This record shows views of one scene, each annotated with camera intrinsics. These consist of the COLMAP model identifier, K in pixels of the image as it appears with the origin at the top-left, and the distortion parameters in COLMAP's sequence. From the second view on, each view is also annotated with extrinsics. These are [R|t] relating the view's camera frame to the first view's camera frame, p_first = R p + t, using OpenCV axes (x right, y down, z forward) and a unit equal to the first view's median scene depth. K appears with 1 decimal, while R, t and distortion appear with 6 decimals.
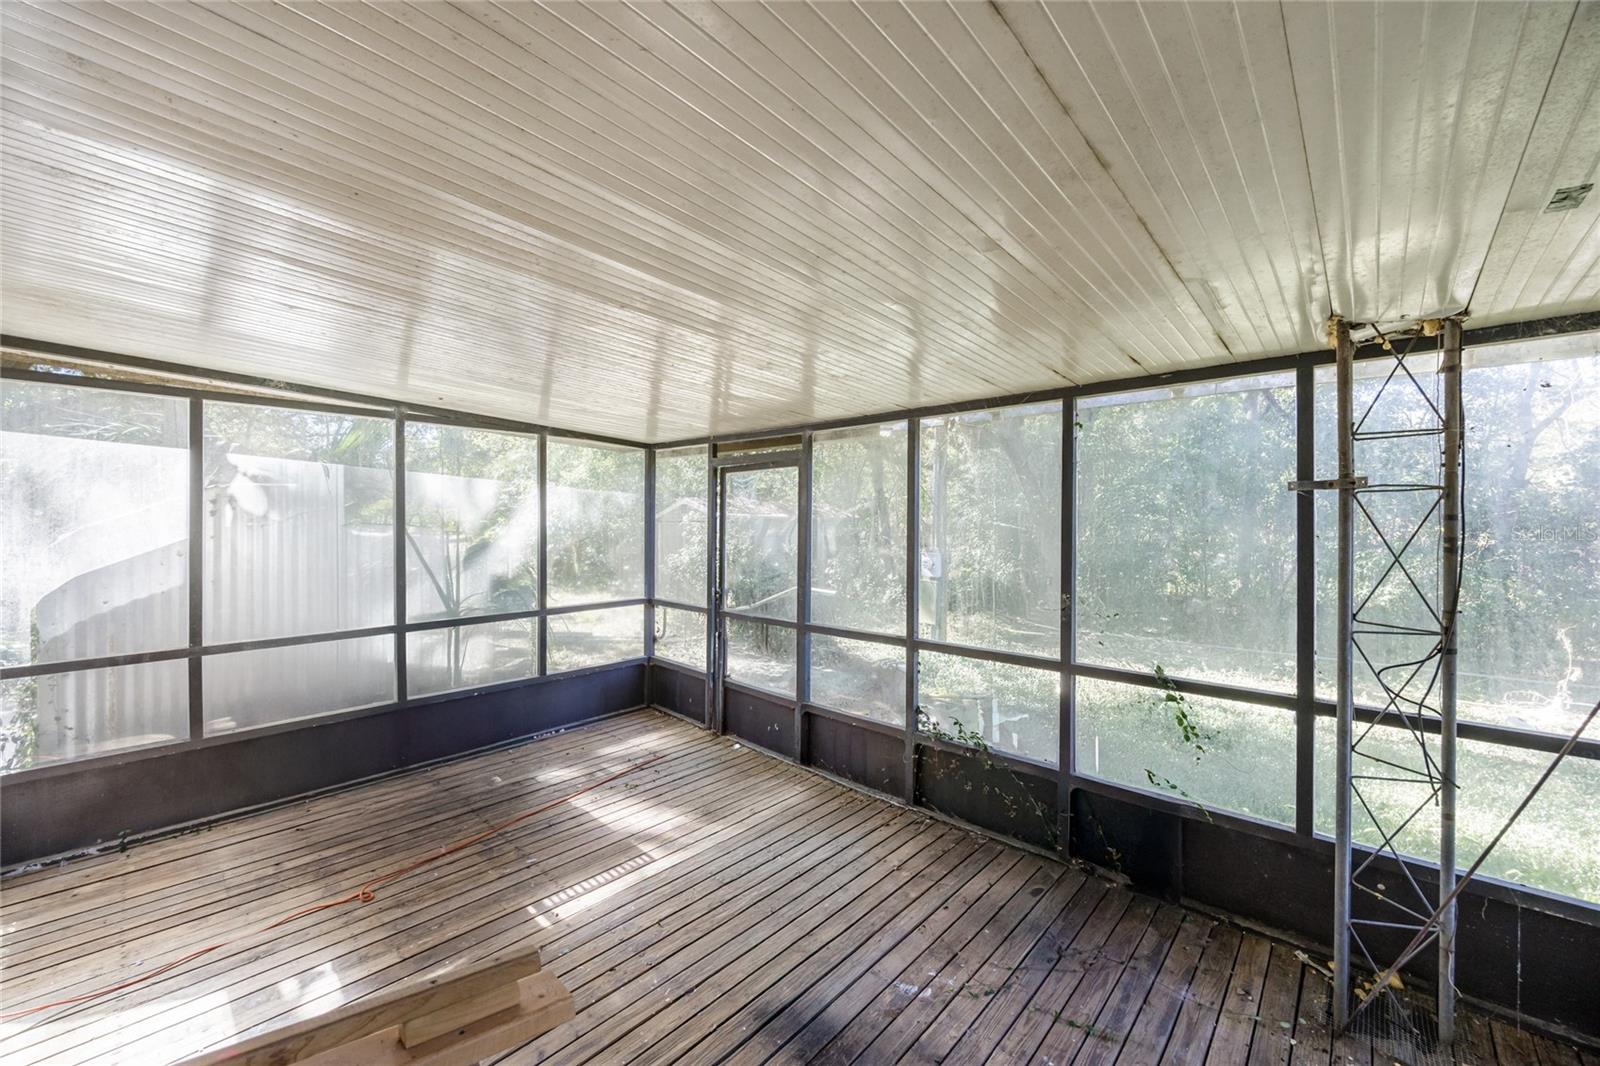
lens RADIAL K [[615.5, 0, 805.8], [0, 615.5, 523.5], [0, 0, 1]] dist [-0.005492, 0.000044]
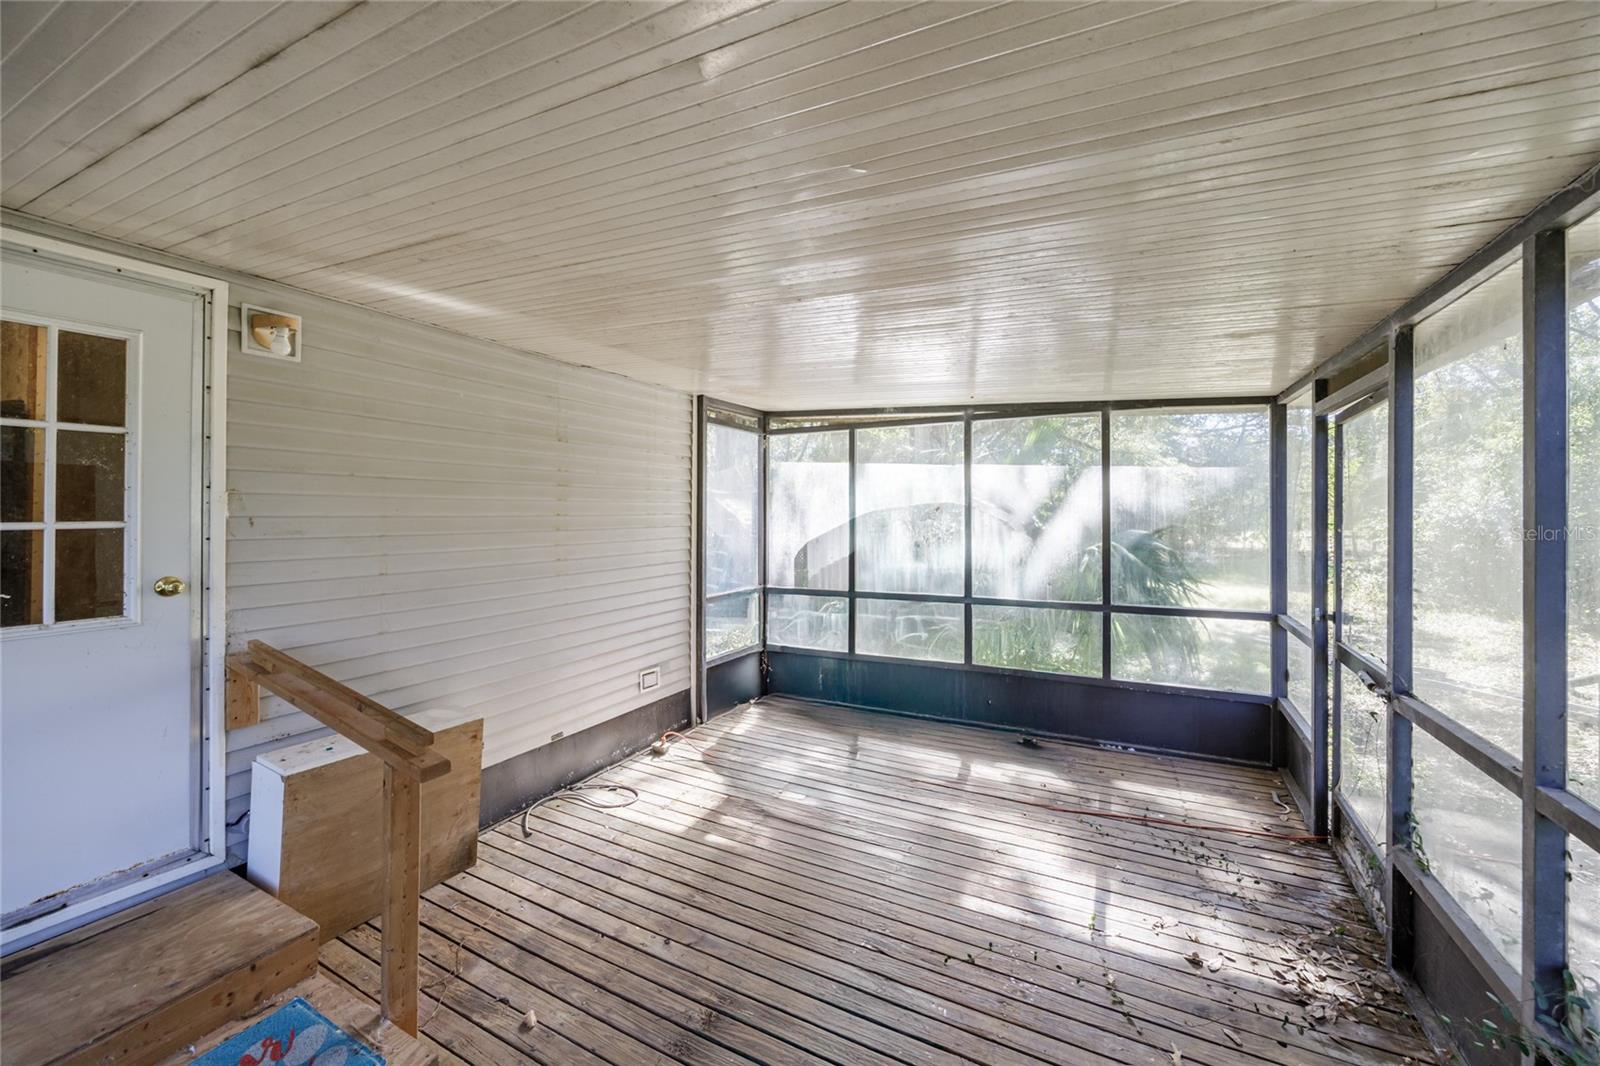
lens RADIAL K [[621.9, 0, 807.0], [0, 621.9, 504.0], [0, 0, 1]] dist [-0.002878, 0.000173]
pose [[0.258591, -0.020571, -0.965768, 0.380040], [-0.002659, 0.999754, -0.022007, 0.015452], [0.965983, 0.008258, 0.258472, 0.380708]]
